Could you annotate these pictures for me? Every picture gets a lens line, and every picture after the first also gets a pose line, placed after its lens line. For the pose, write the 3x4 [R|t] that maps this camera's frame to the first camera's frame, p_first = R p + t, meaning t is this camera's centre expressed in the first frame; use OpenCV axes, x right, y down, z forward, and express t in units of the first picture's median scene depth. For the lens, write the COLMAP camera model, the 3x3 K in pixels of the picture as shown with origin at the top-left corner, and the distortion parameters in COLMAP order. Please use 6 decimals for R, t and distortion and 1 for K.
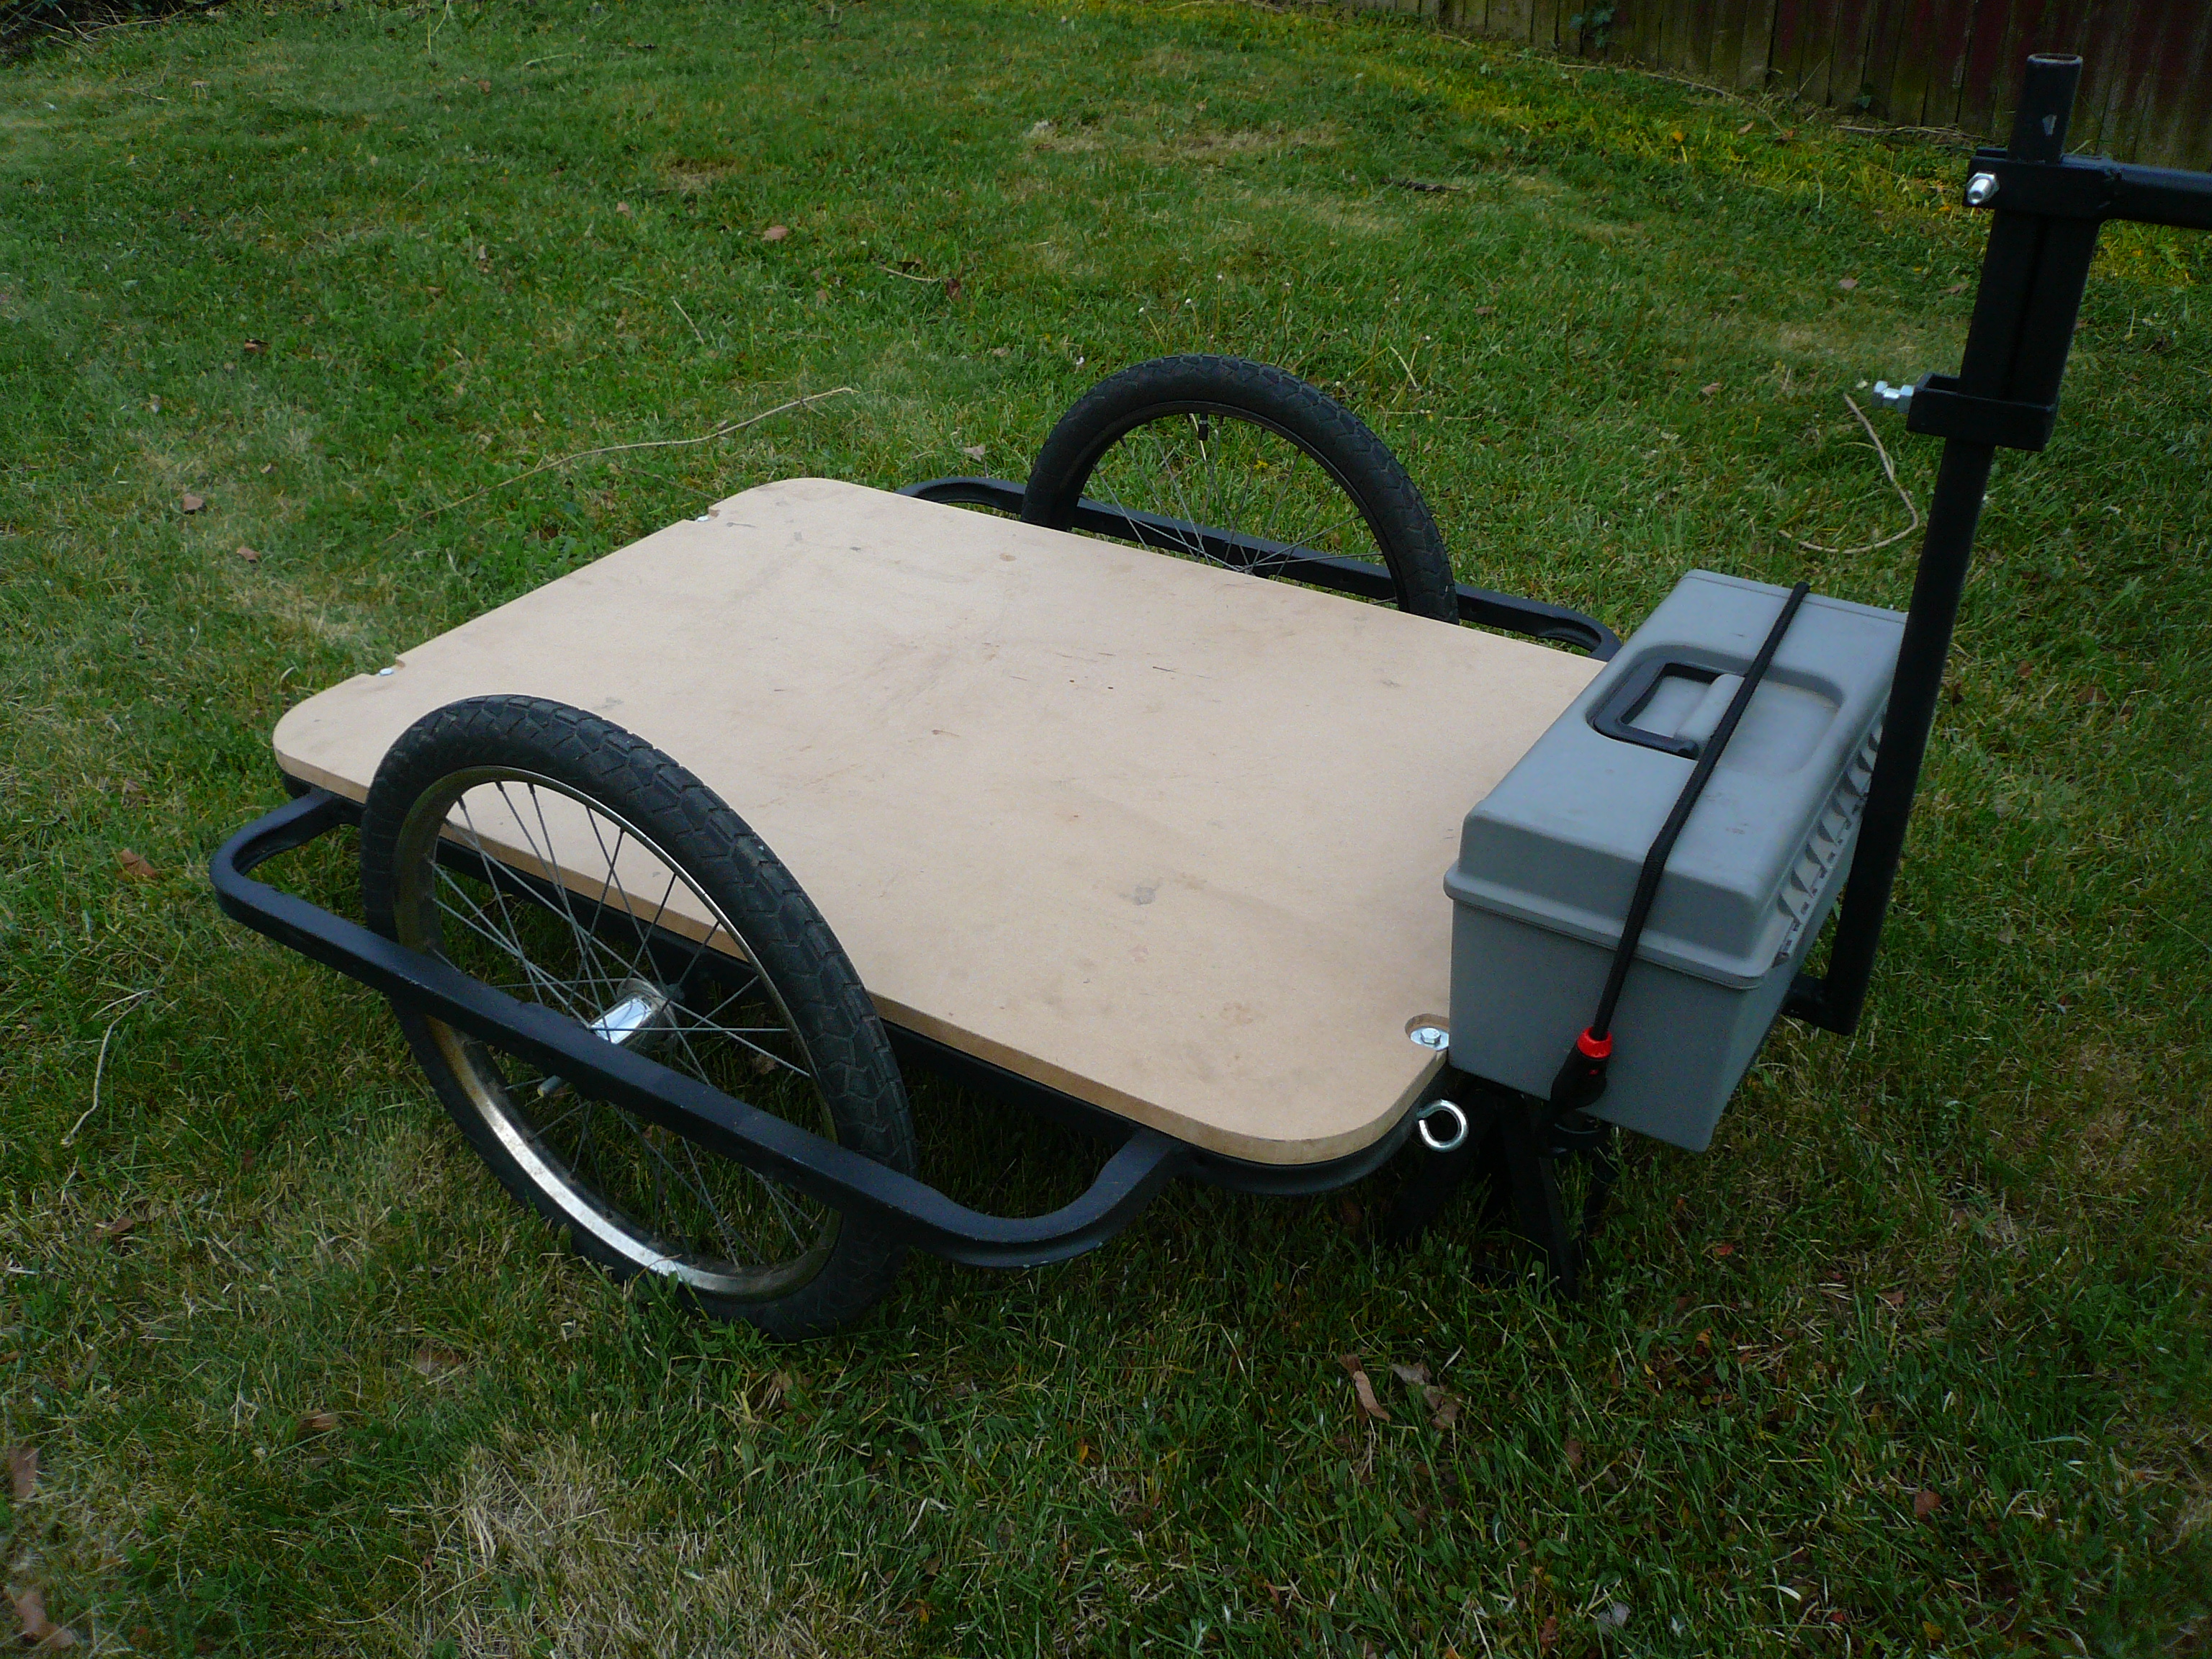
lens RADIAL K [[1800.0, 0, 1103.6], [0, 1800.0, 827.4], [0, 0, 1]] dist [-0.107315, 0.070966]
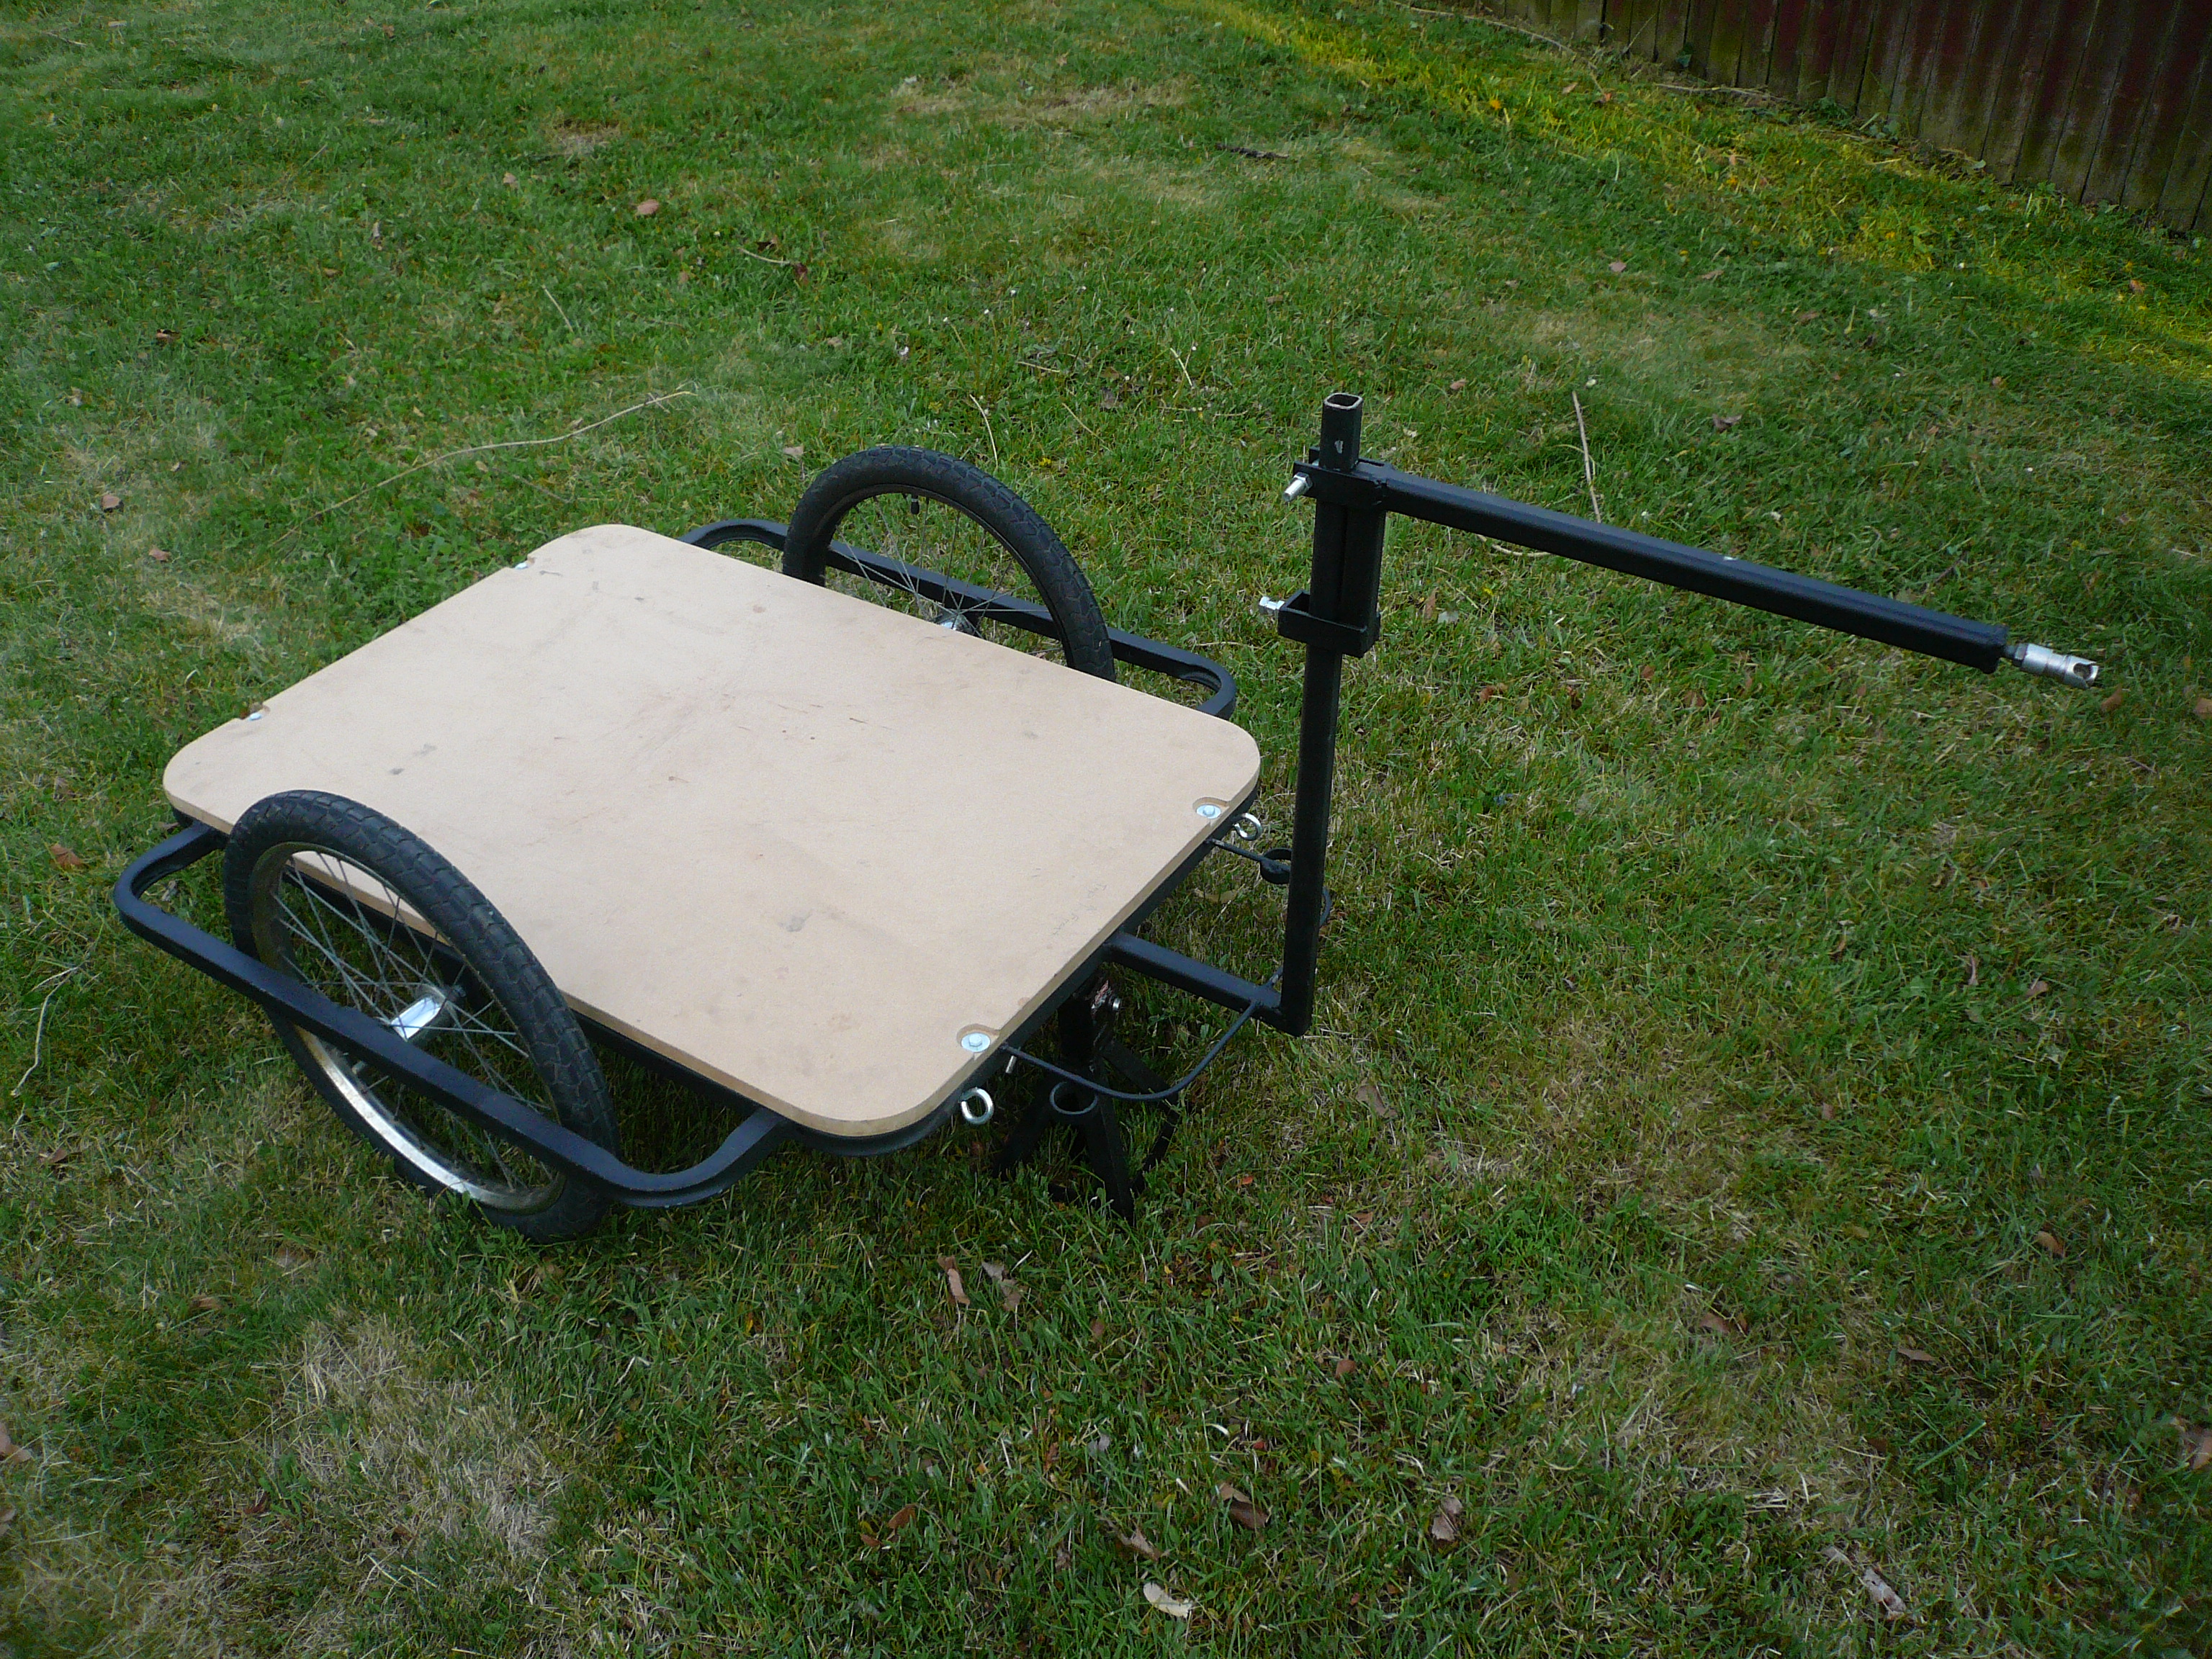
lens RADIAL K [[1800.0, 0, 1114.1], [0, 1800.0, 812.8], [0, 0, 1]] dist [-0.107315, 0.070966]
pose [[0.999795, 0.002682, 0.020064, 0.162474], [-0.004344, 0.996521, 0.083234, -0.110725], [-0.019771, -0.083304, 0.996328, -0.241623]]
